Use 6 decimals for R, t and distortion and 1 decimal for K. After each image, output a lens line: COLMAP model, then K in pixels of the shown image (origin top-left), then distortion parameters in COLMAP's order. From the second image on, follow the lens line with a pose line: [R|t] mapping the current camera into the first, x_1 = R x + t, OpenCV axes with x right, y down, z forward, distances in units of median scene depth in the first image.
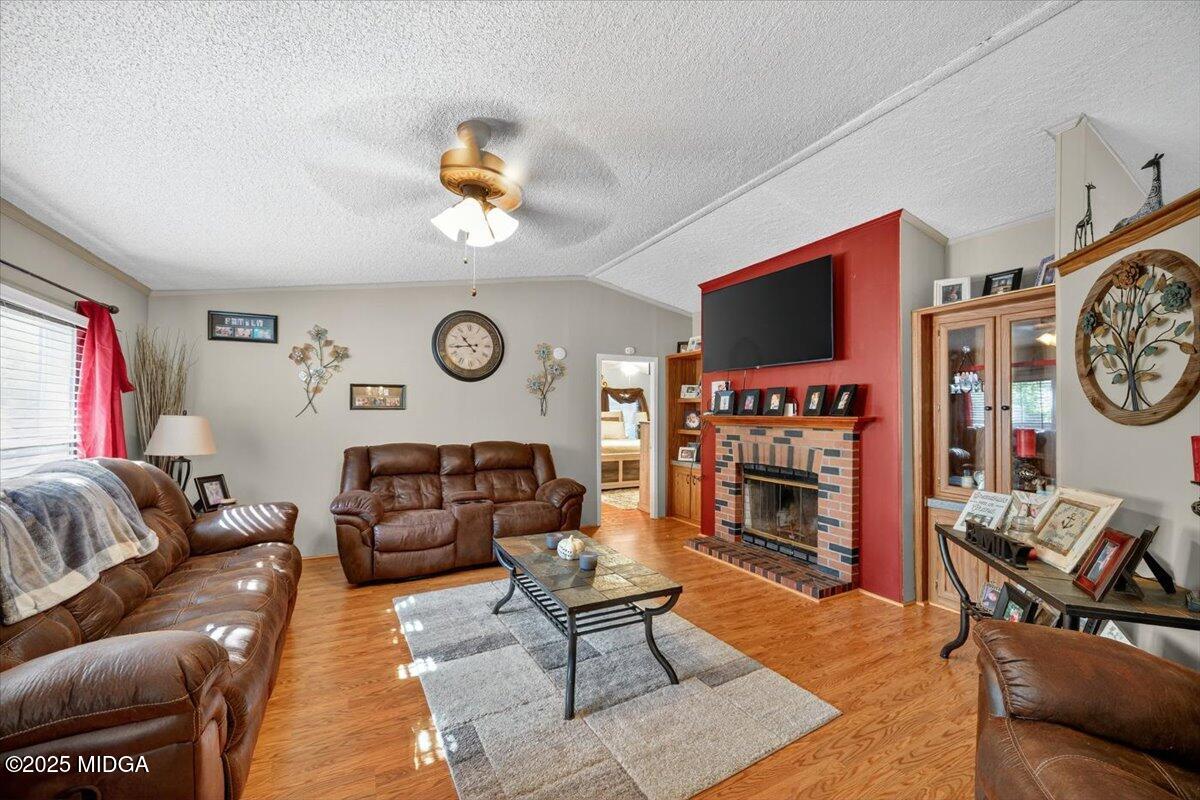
lens RADIAL K [[463.4, 0, 594.9], [0, 463.4, 397.9], [0, 0, 1]] dist [-0.001957, -0.000280]
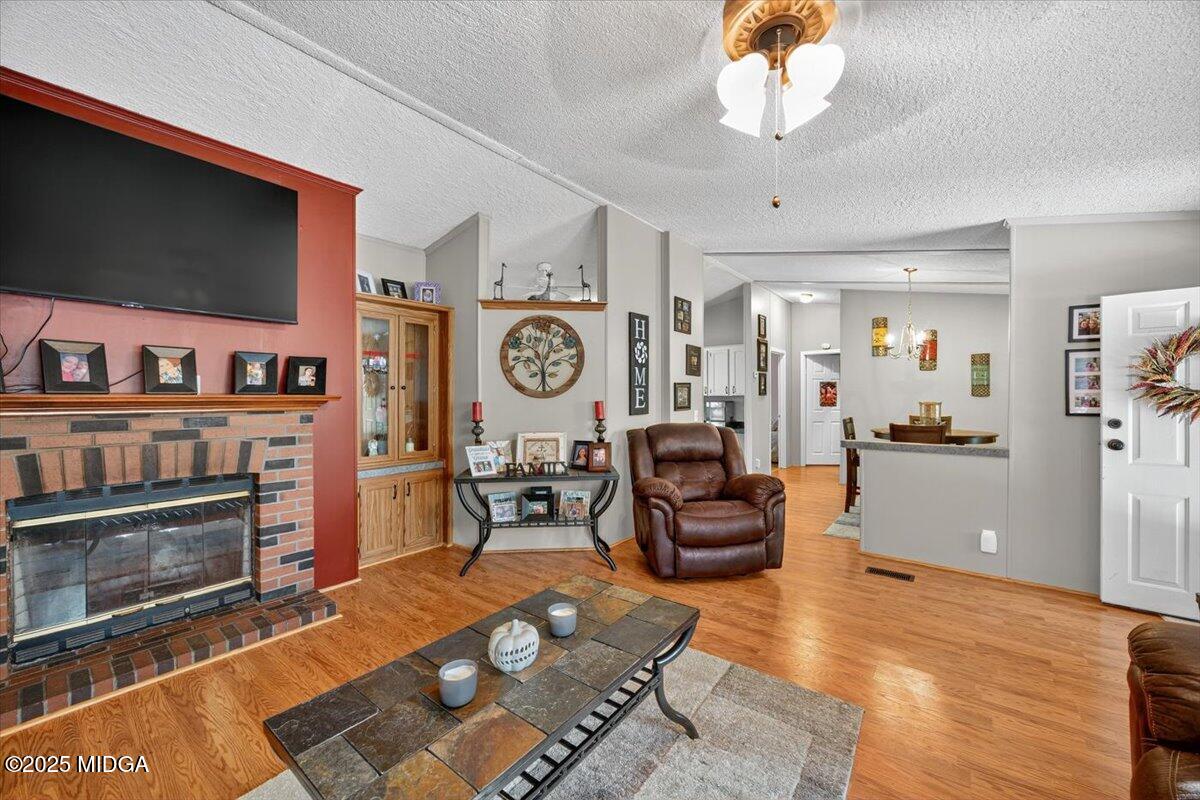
lens RADIAL K [[463.4, 0, 594.9], [0, 463.4, 397.9], [0, 0, 1]] dist [-0.001957, -0.000280]
pose [[-0.417316, -0.007922, 0.908727, -0.390493], [-0.033907, 0.999401, -0.006858, 0.029942], [-0.908129, -0.033674, -0.417335, 0.787266]]
